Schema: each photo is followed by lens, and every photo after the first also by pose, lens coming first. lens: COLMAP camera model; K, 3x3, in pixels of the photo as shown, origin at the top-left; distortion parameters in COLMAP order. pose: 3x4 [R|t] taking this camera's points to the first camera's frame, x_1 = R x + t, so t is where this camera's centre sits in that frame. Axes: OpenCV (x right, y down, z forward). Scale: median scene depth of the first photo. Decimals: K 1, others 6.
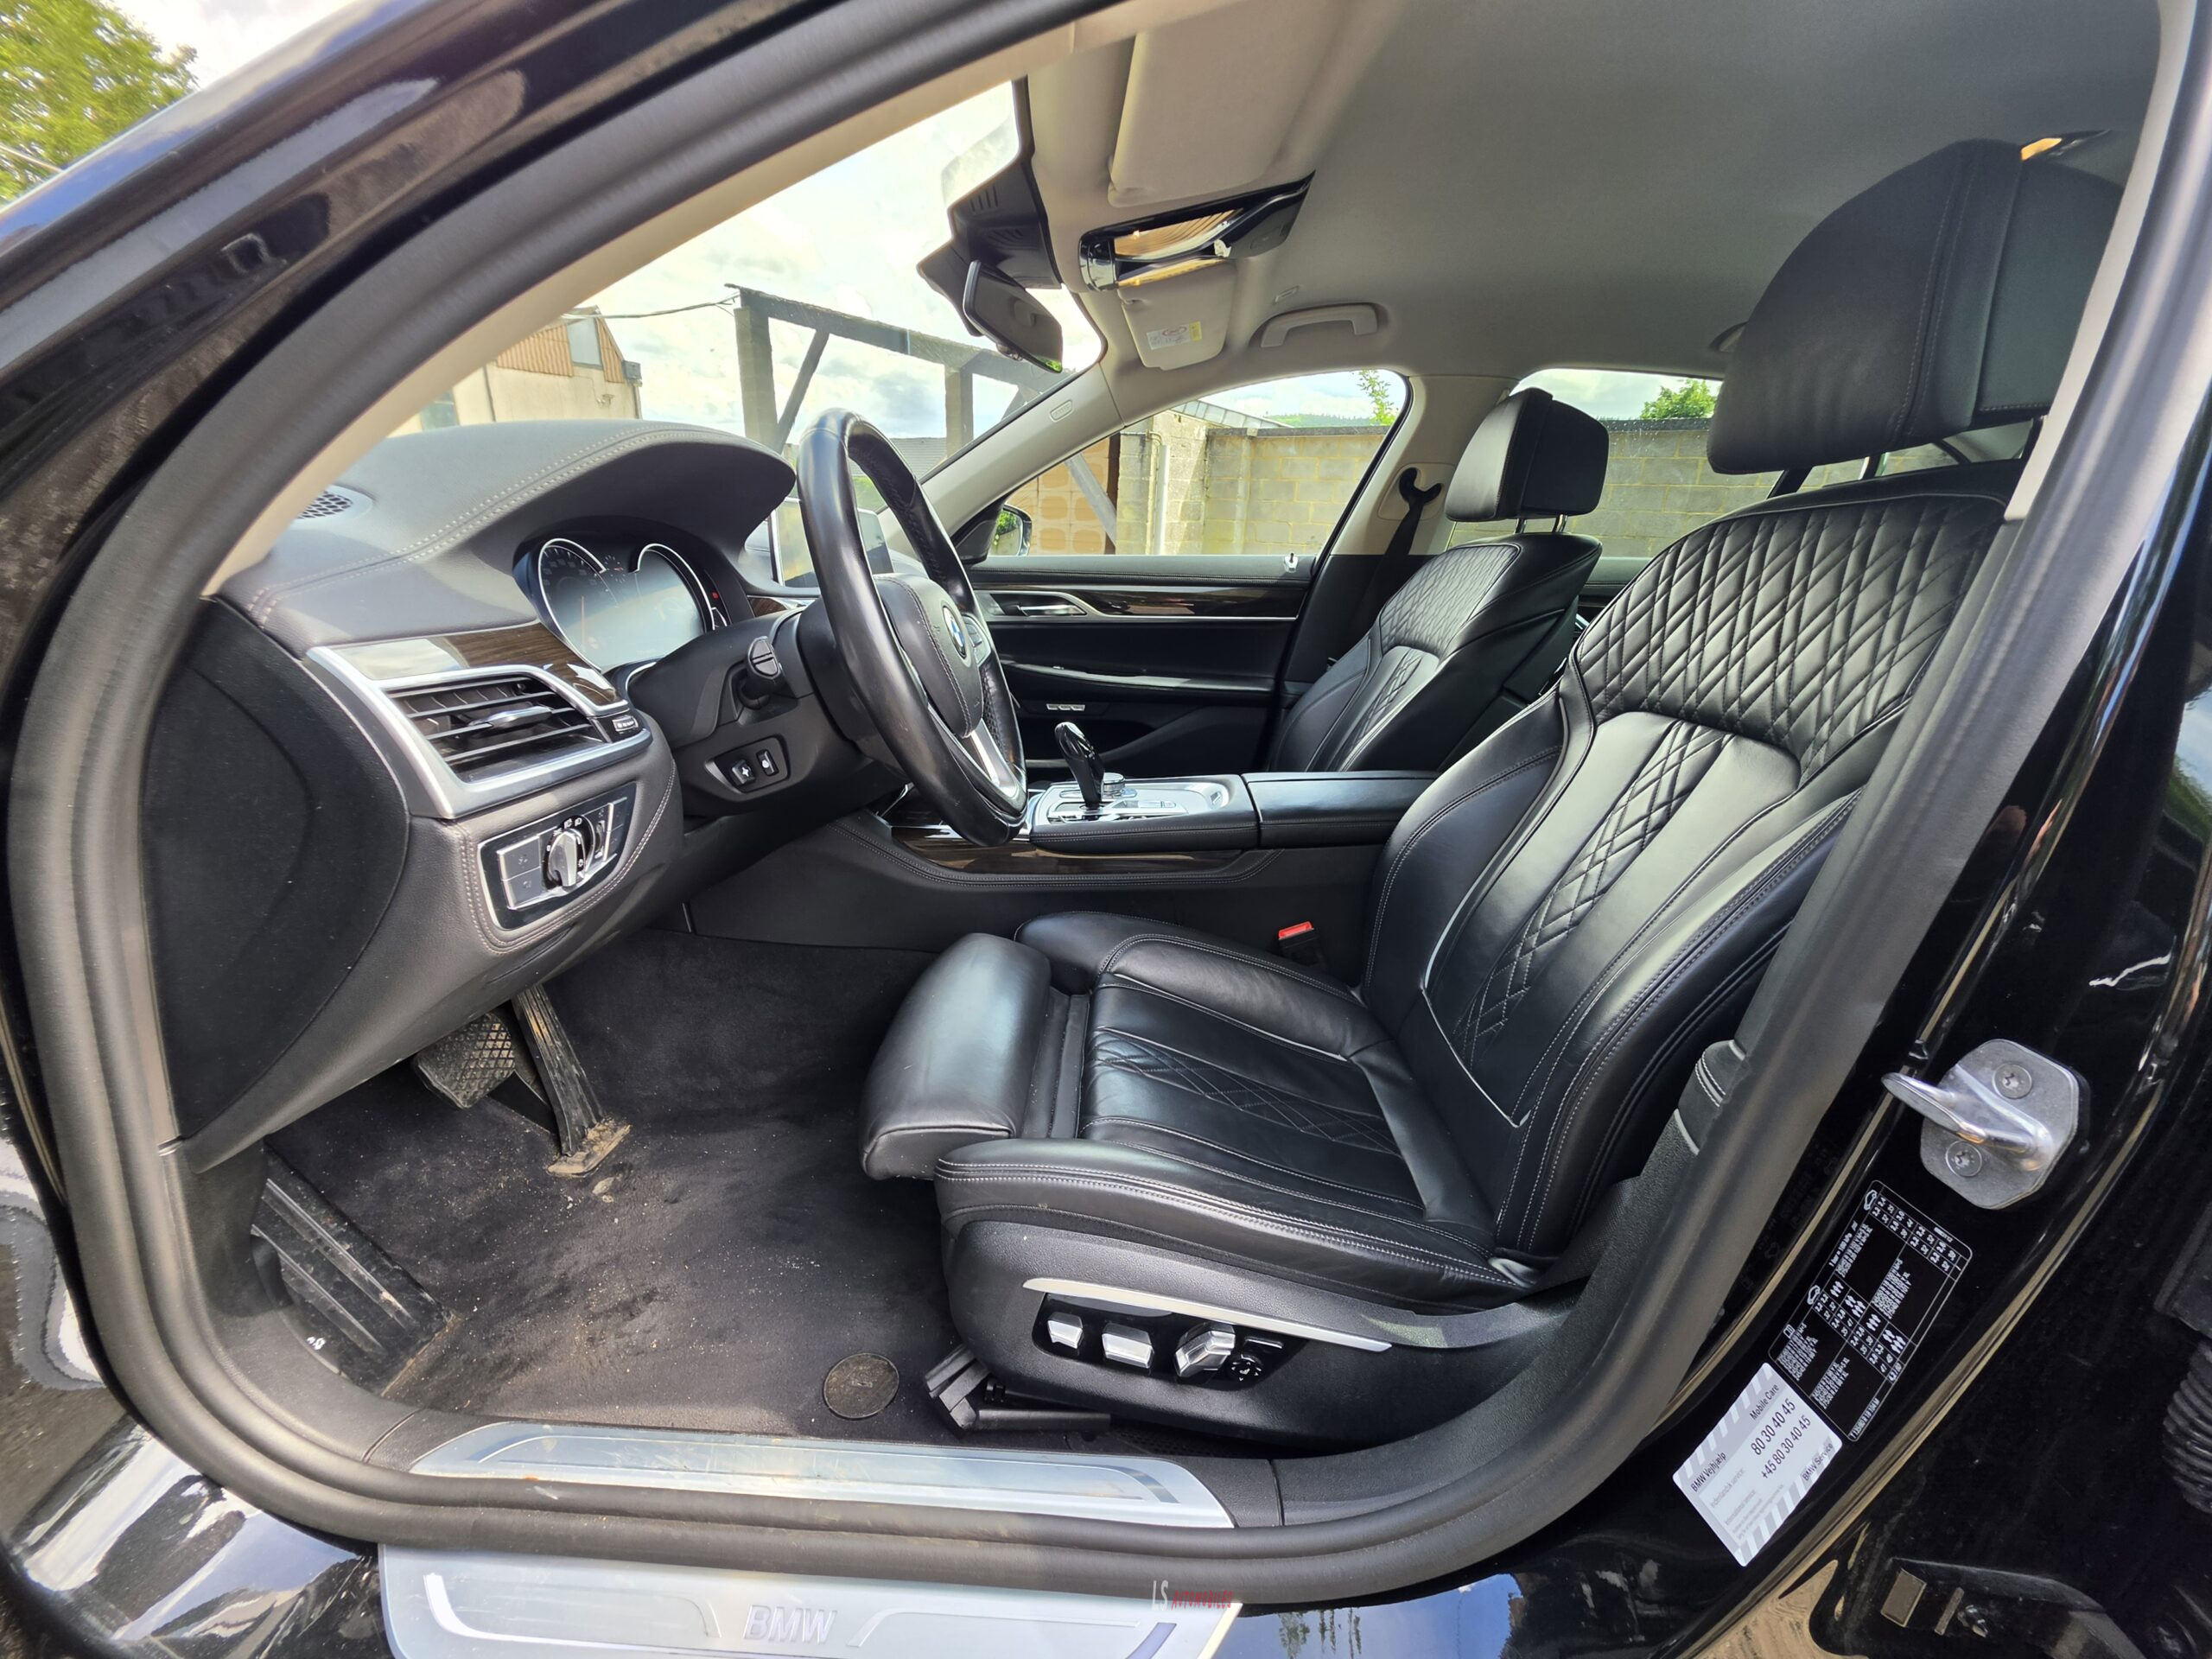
lens RADIAL K [[881.4, 0, 1106.0], [0, 881.4, 829.5], [0, 0, 1]] dist [0.002662, -0.000251]
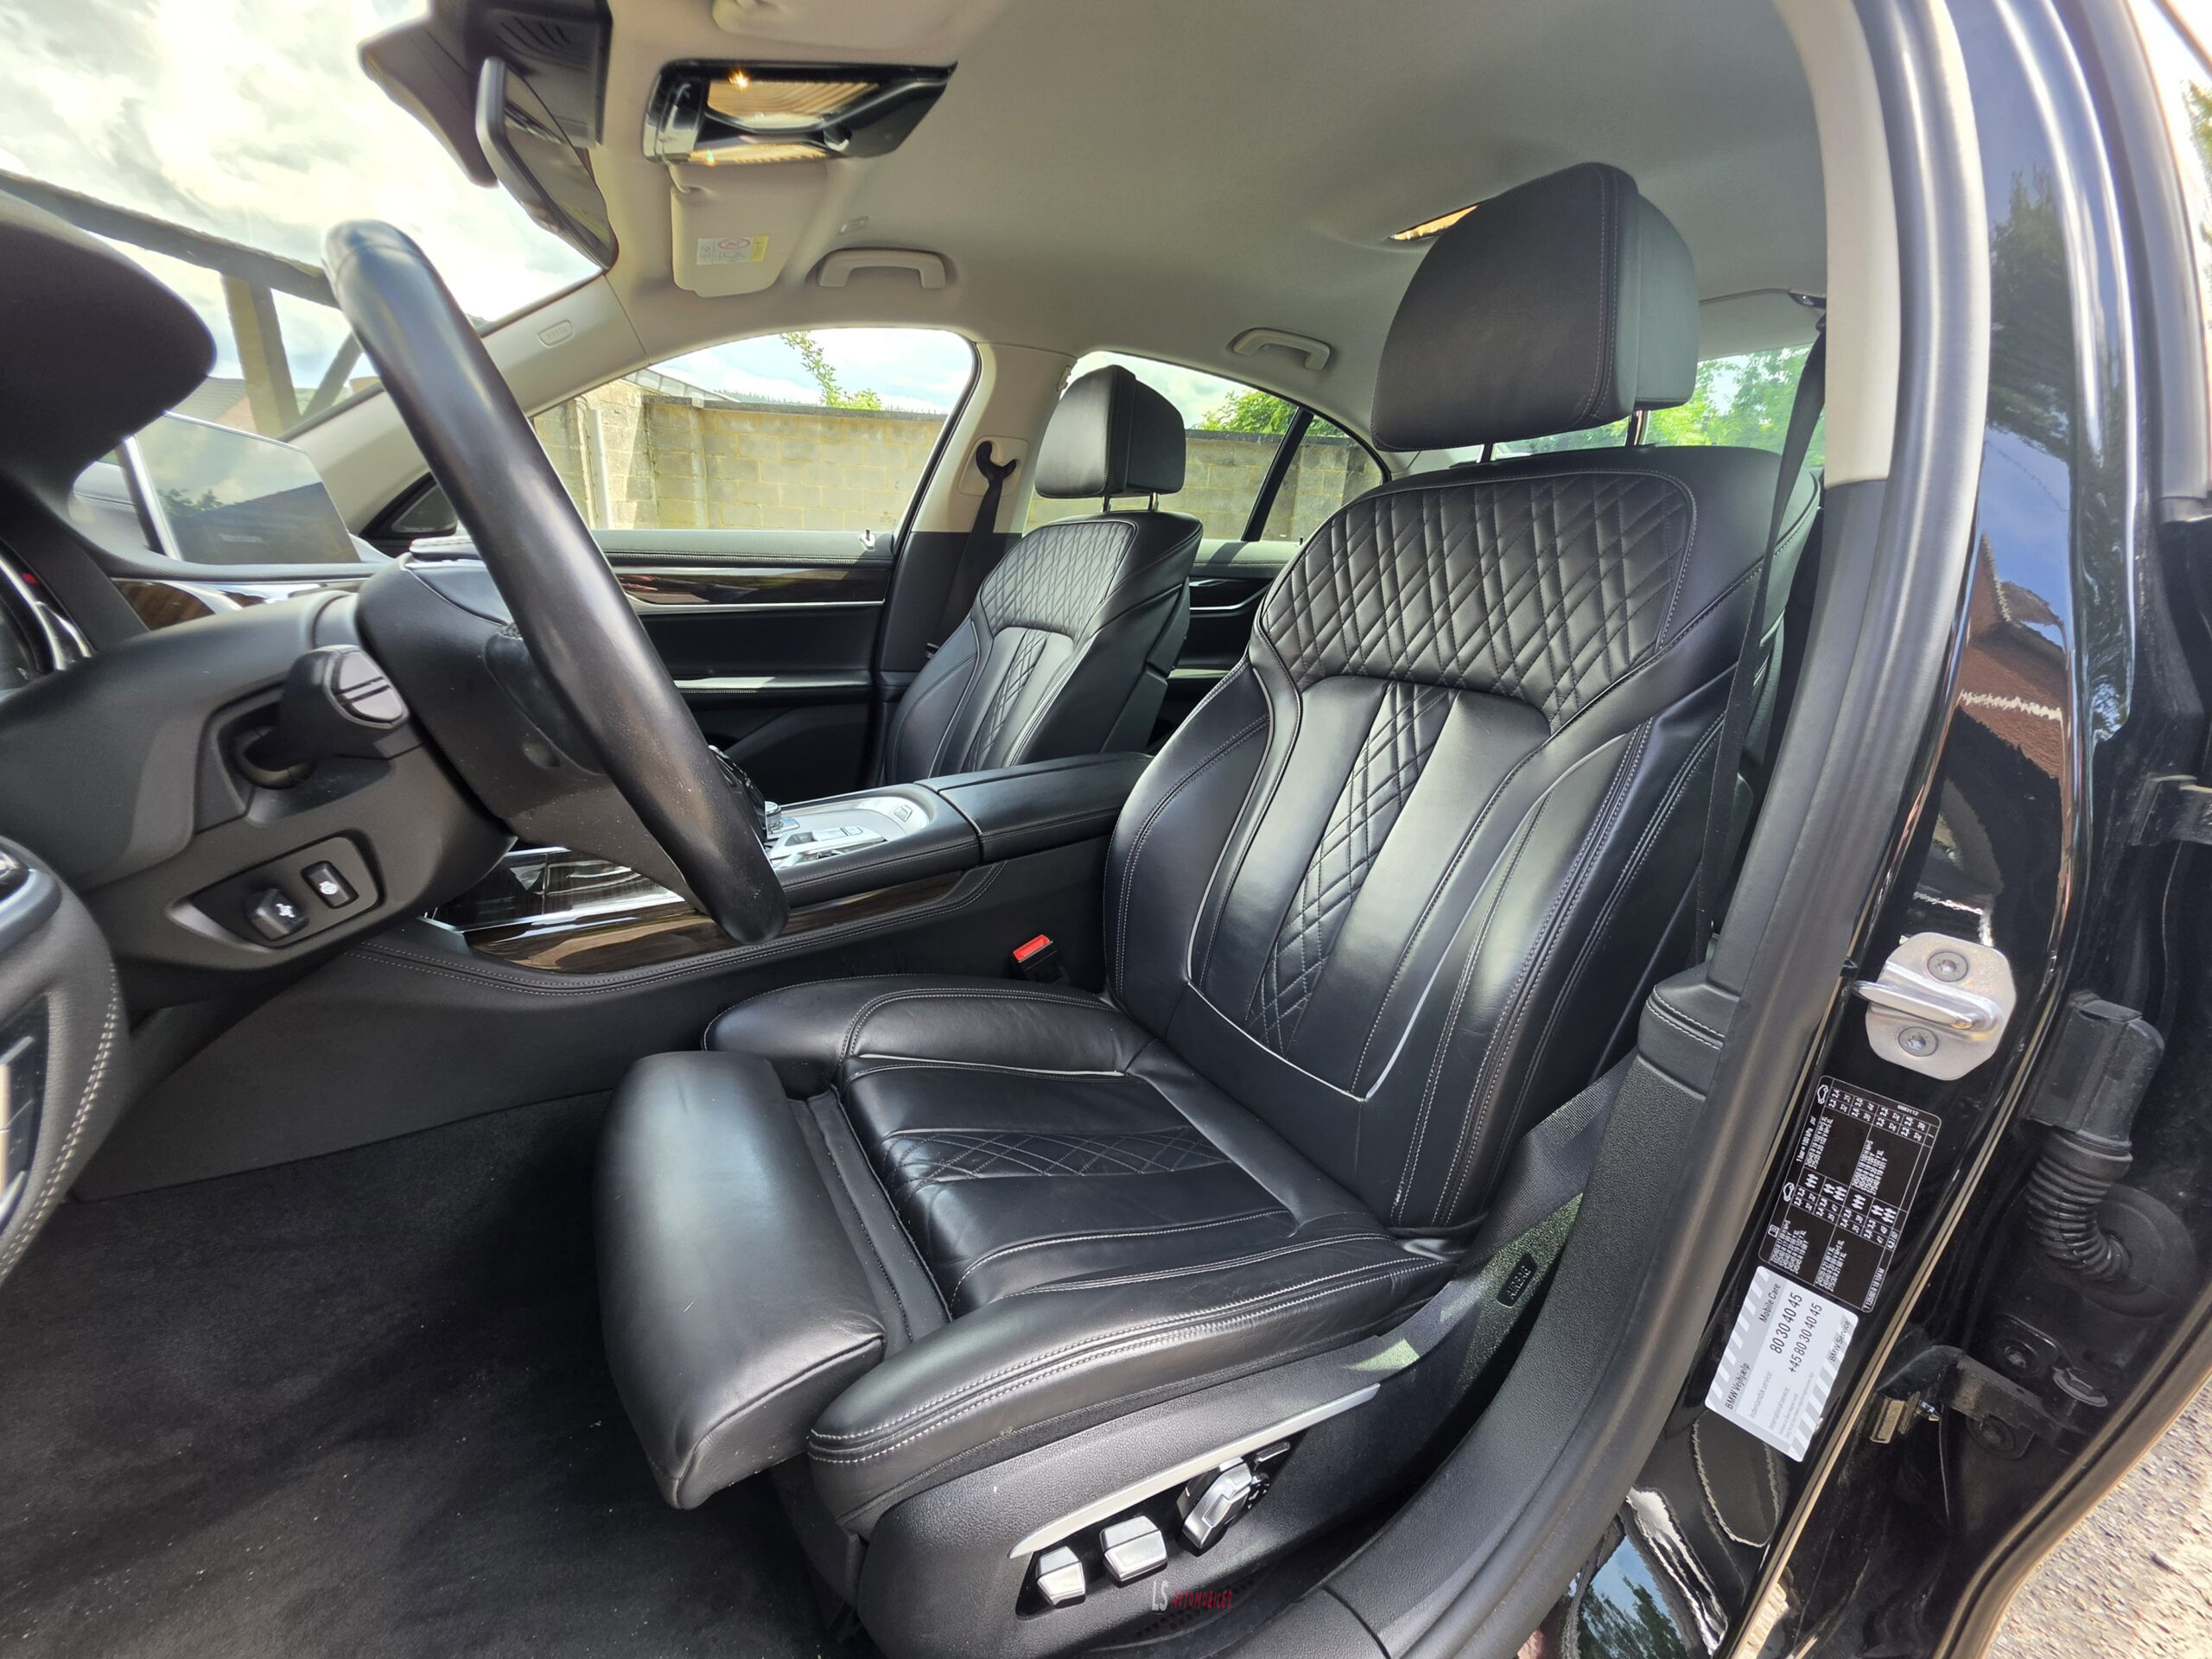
lens RADIAL K [[882.5, 0, 1106.6], [0, 882.5, 835.8], [0, 0, 1]] dist [0.000514, -0.000044]
pose [[0.846607, -0.162074, 0.506941, -0.180937], [0.151768, 0.986474, 0.061927, -0.047927], [-0.510121, 0.024509, 0.859754, 0.215762]]
